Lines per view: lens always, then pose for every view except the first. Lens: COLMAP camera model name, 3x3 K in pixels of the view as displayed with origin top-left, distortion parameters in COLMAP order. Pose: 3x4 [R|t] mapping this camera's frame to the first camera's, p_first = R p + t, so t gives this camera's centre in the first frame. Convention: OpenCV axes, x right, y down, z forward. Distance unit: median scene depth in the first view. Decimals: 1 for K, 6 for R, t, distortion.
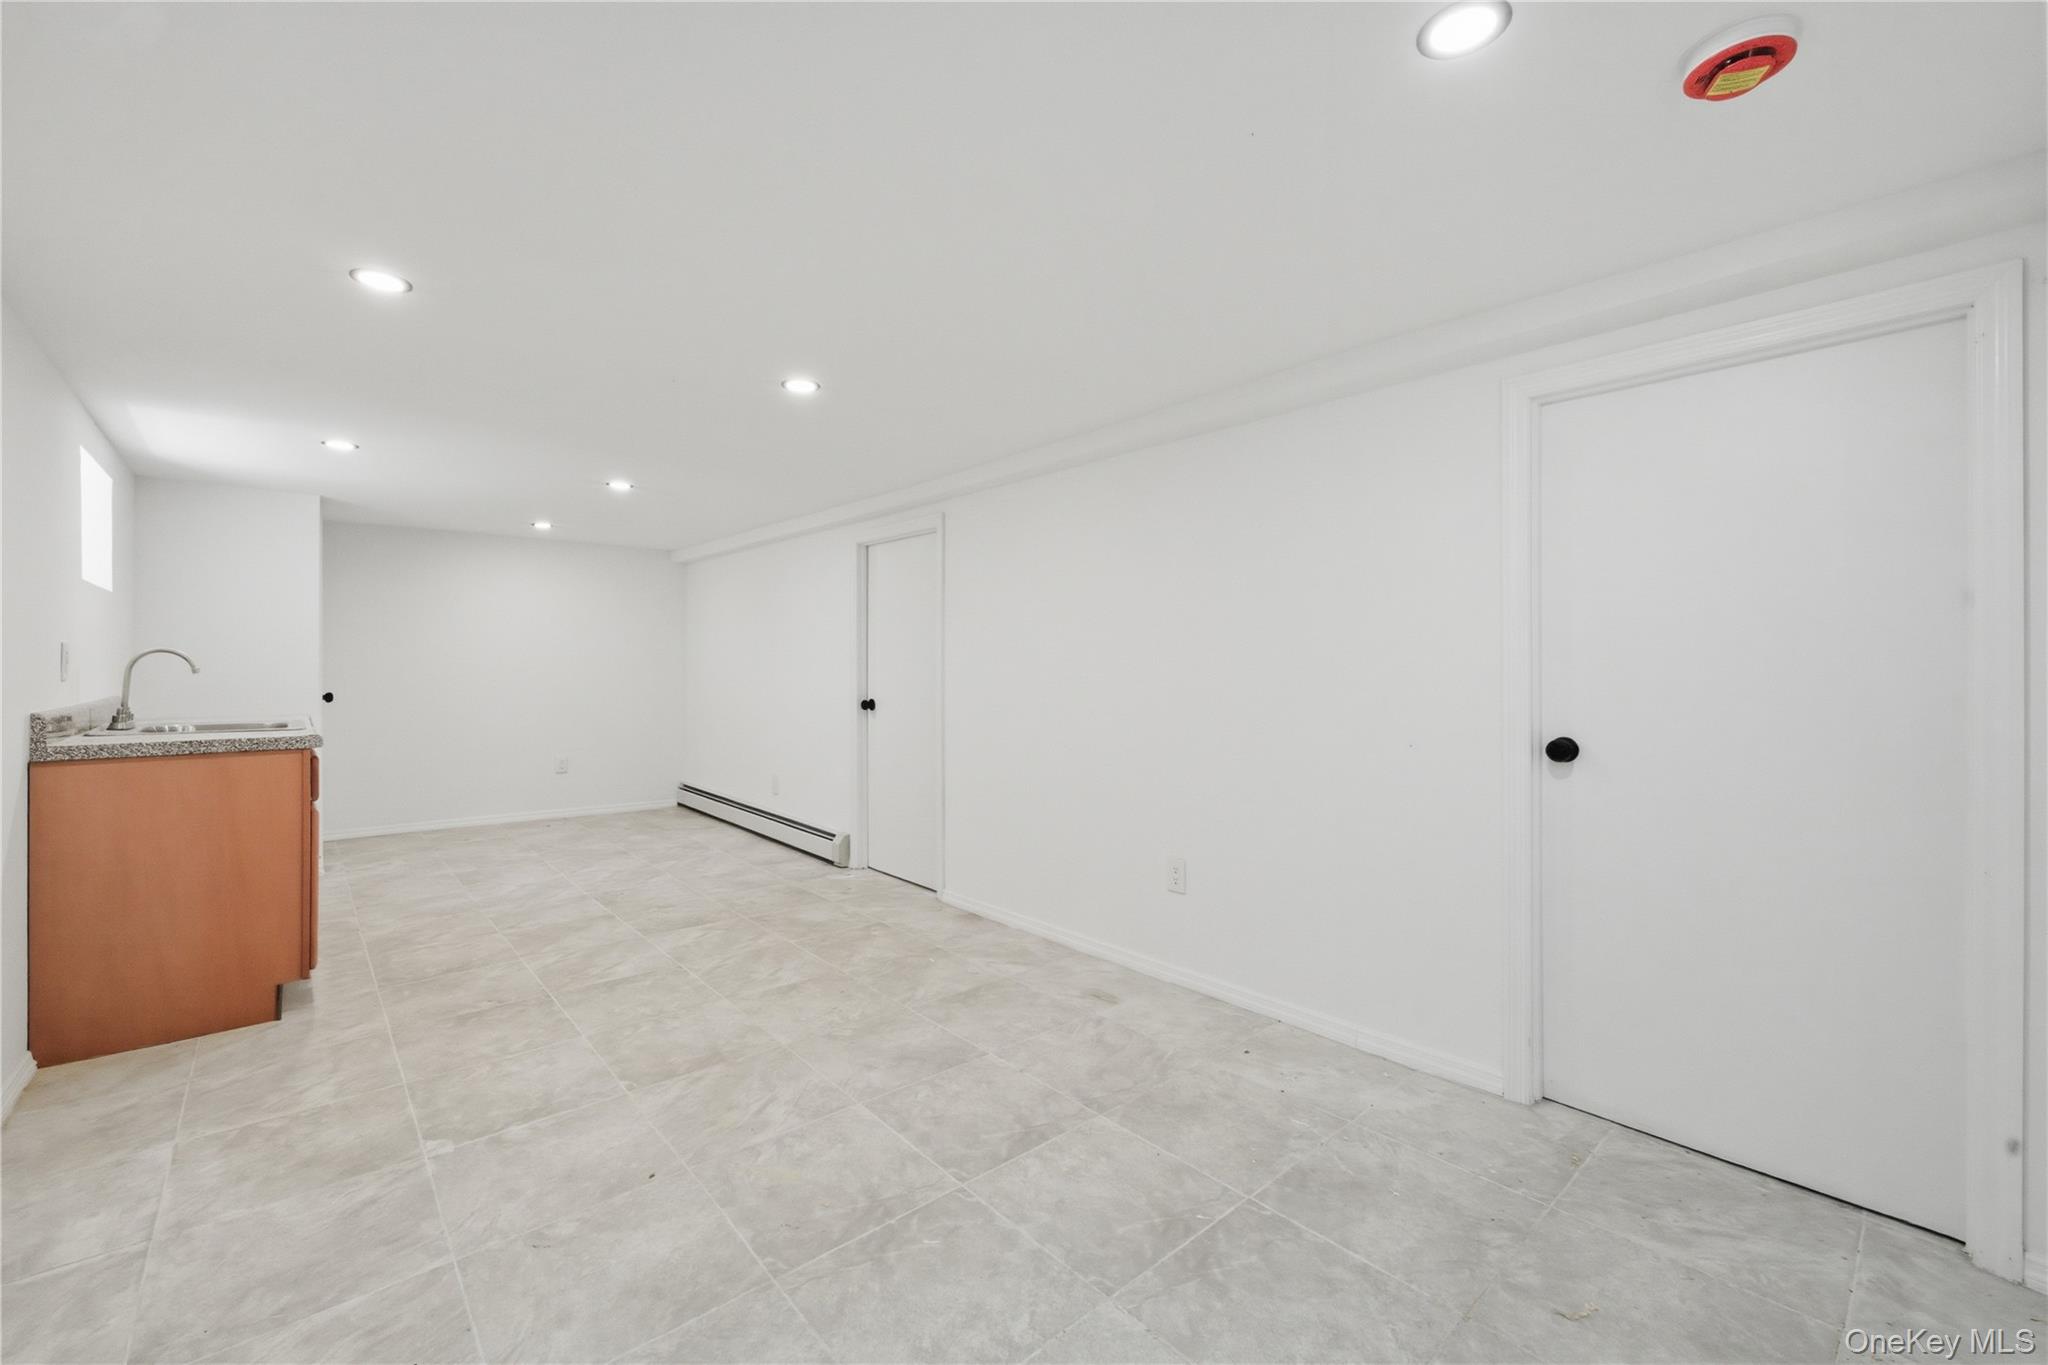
lens RADIAL K [[824.1, 0, 1036.1], [0, 824.1, 670.6], [0, 0, 1]] dist [-0.001799, 0.001319]
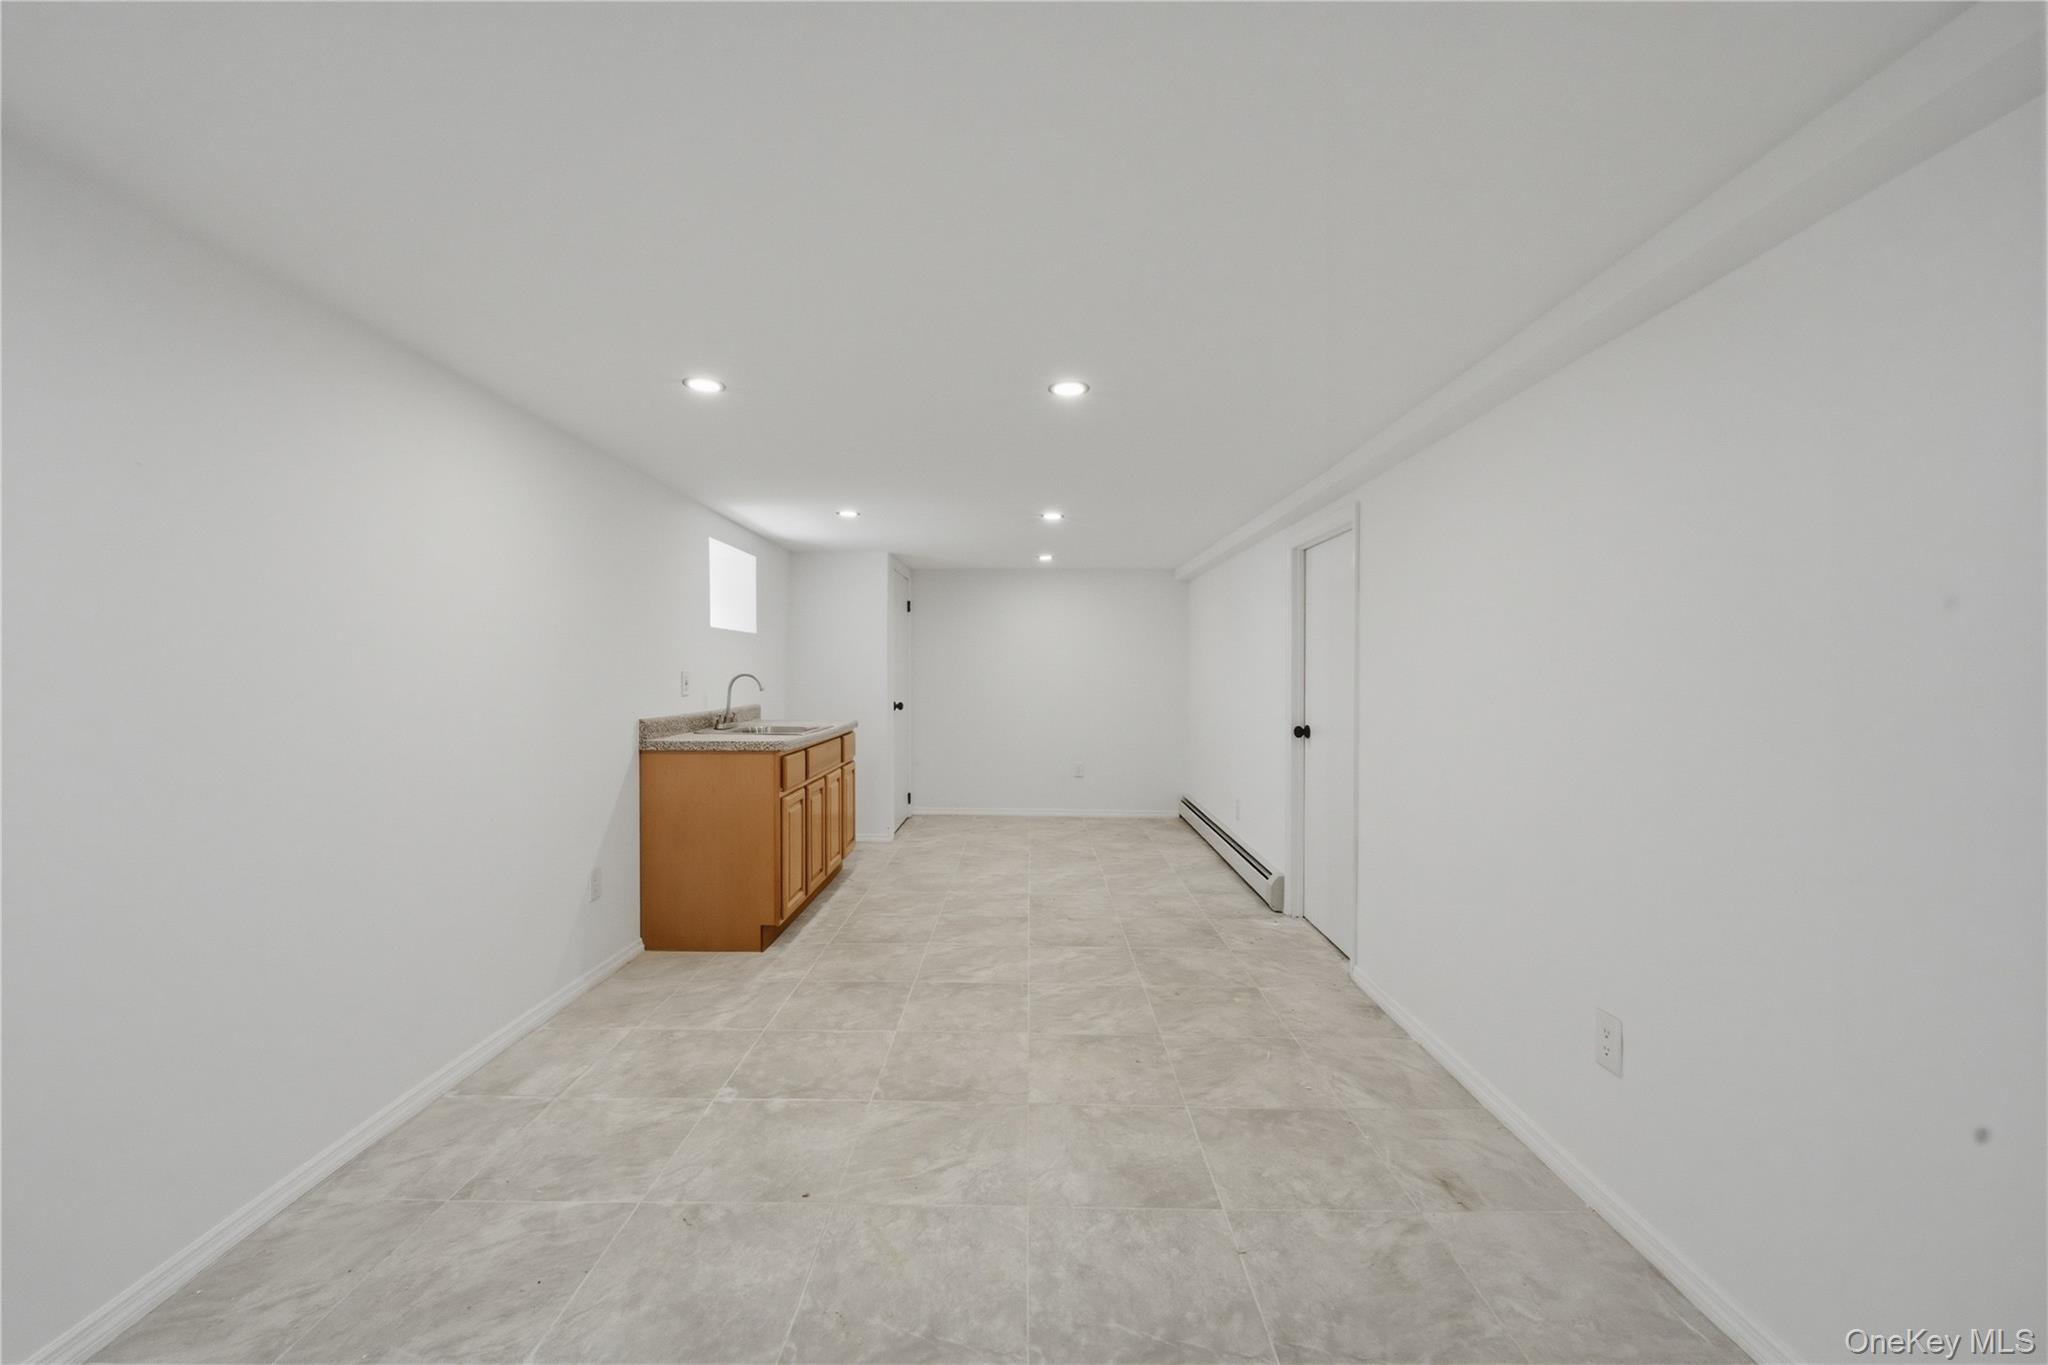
lens RADIAL K [[824.1, 0, 1027.9], [0, 824.1, 677.3], [0, 0, 1]] dist [-0.001799, 0.001319]
pose [[0.747543, 0.005249, -0.664192, 0.264140], [-0.006625, 0.999978, 0.000447, -0.024081], [0.664180, 0.004066, 0.747562, 0.255750]]
